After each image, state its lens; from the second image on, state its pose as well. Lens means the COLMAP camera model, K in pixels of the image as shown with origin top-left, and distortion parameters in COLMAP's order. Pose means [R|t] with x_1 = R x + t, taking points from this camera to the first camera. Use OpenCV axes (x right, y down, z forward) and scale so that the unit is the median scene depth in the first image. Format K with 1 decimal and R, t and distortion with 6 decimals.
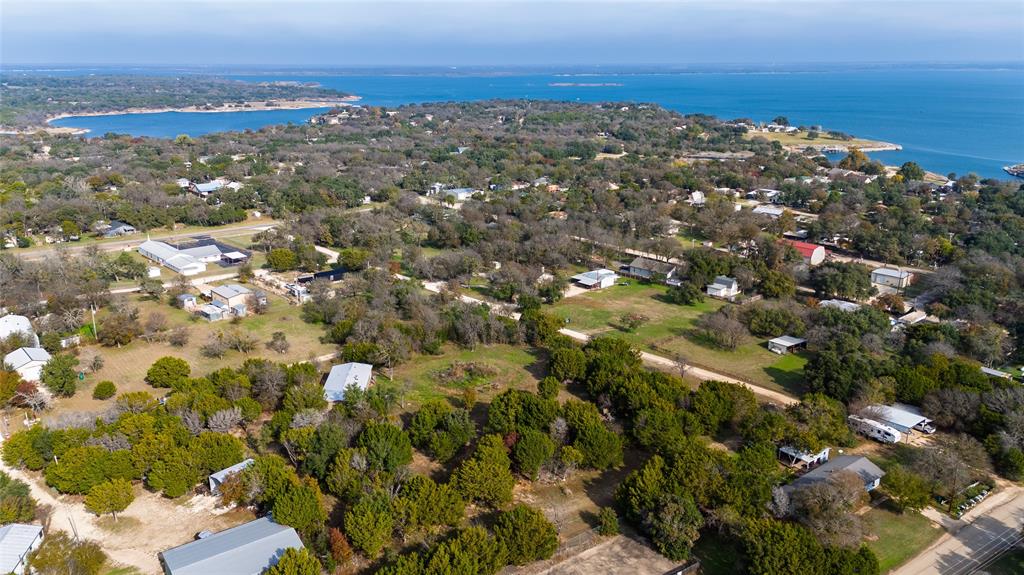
lens RADIAL K [[753.4, 0, 512.0], [0, 753.4, 287.5], [0, 0, 1]] dist [0.084868, -0.072824]
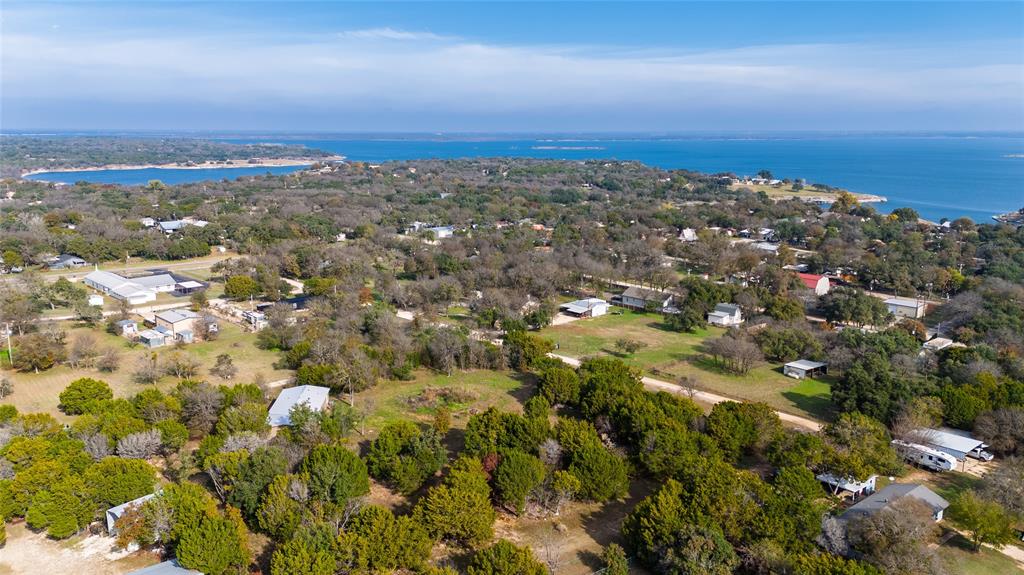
lens RADIAL K [[753.4, 0, 512.0], [0, 753.4, 287.5], [0, 0, 1]] dist [0.084868, -0.072824]
pose [[0.999776, 0.000015, 0.021151, 0.002605], [0.001747, 0.996523, -0.083299, 0.054703], [-0.021079, 0.083317, 0.996300, 0.118983]]
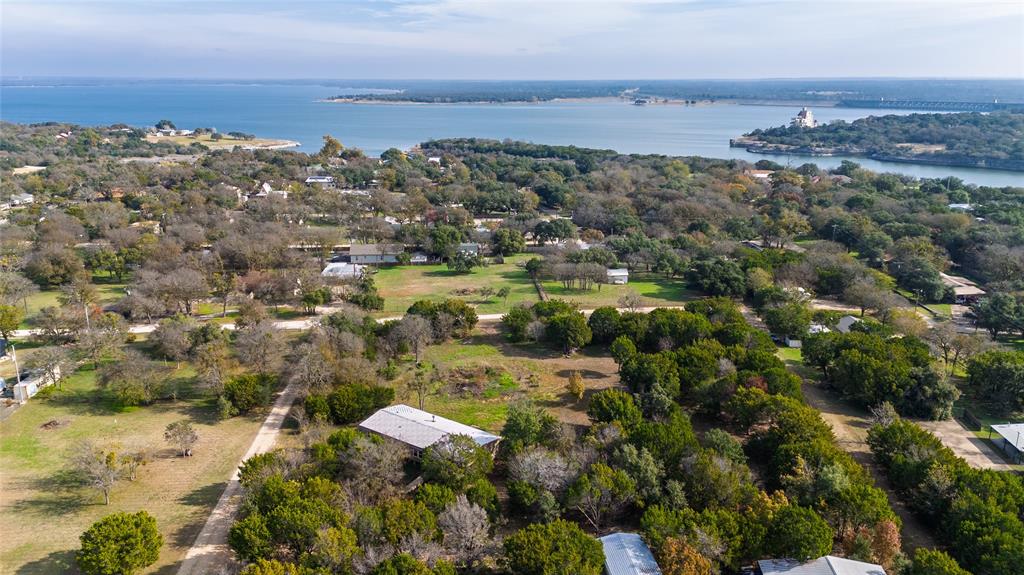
lens RADIAL K [[753.4, 0, 512.0], [0, 753.4, 287.5], [0, 0, 1]] dist [0.084868, -0.072824]
pose [[0.635803, -0.205085, 0.744107, -0.554313], [0.220071, 0.972205, 0.079912, -0.030908], [-0.739813, 0.112948, 0.663264, 0.411225]]
